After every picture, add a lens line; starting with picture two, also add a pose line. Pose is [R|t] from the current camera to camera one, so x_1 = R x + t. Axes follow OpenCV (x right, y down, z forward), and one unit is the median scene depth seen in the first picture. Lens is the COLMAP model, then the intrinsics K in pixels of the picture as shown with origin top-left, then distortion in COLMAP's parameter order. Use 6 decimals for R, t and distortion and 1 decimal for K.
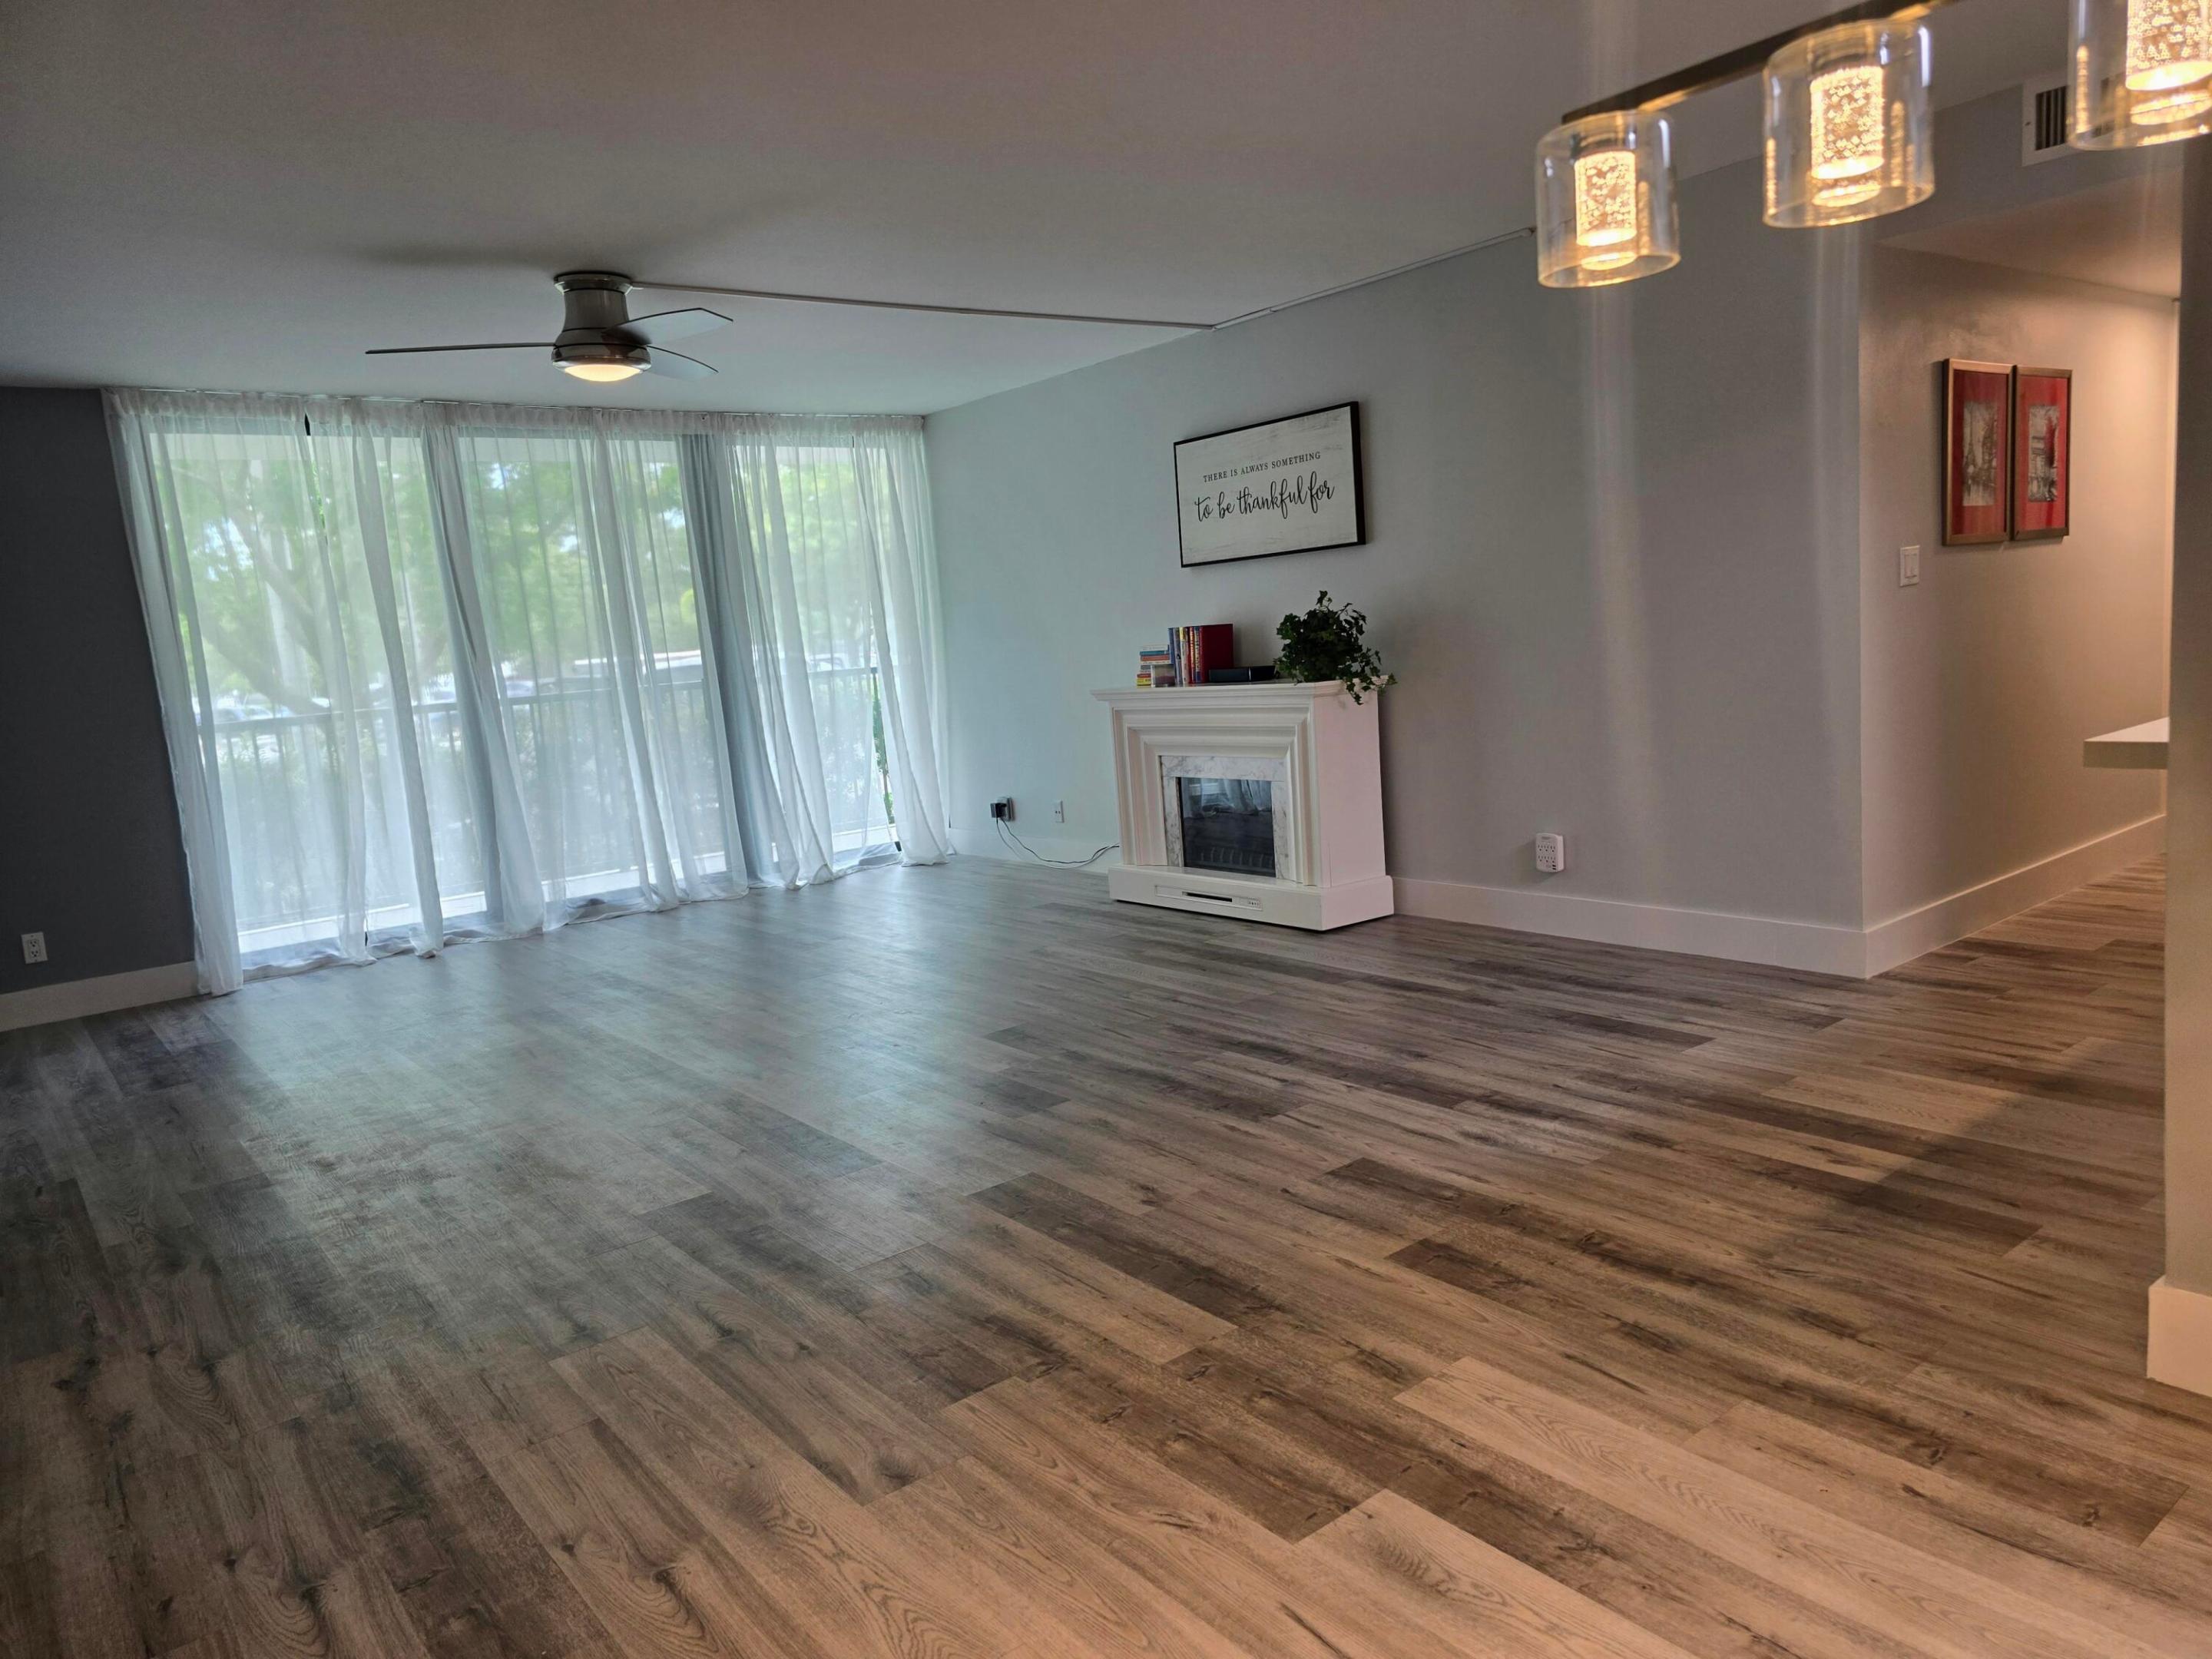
lens RADIAL K [[1492.1, 0, 1124.5], [0, 1492.1, 808.3], [0, 0, 1]] dist [0.065183, -0.061234]
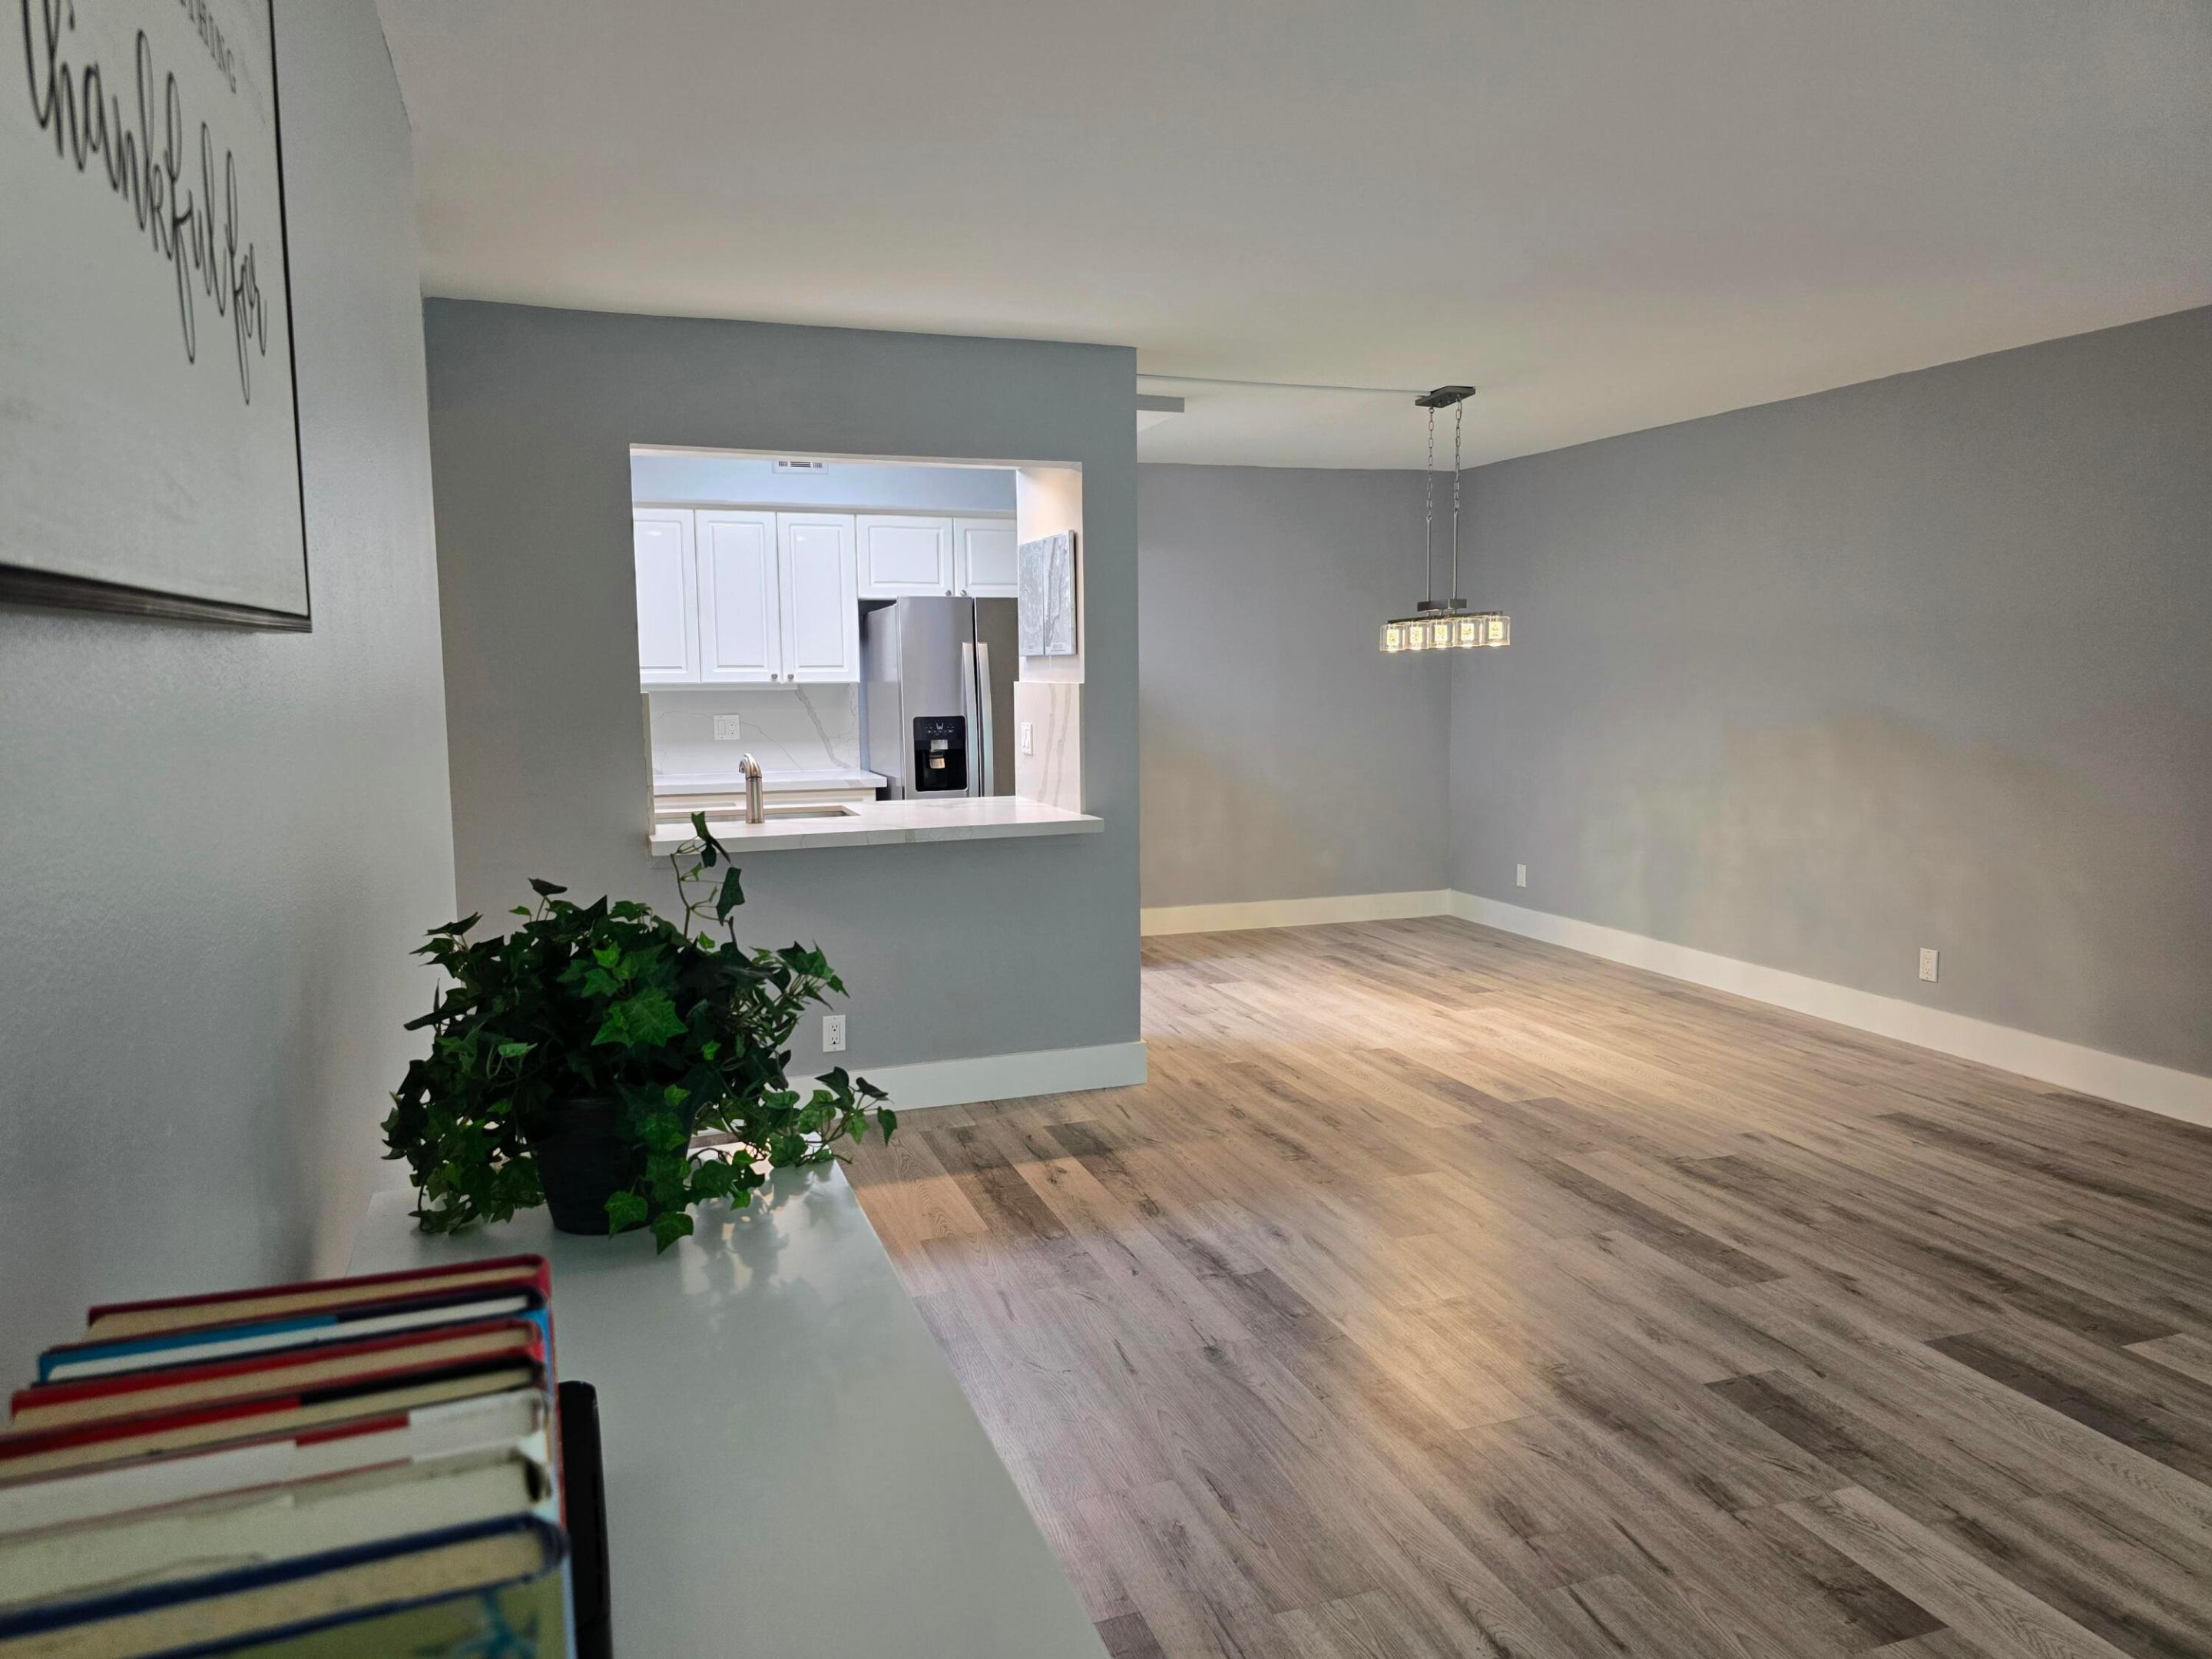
lens RADIAL K [[1492.1, 0, 1099.8], [0, 1492.1, 815.6], [0, 0, 1]] dist [0.065183, -0.061234]
pose [[-0.940046, 0.051464, 0.337142, -0.025547], [0.122677, 0.973406, 0.193471, -0.321014], [-0.318219, 0.223231, -0.921360, 2.095024]]
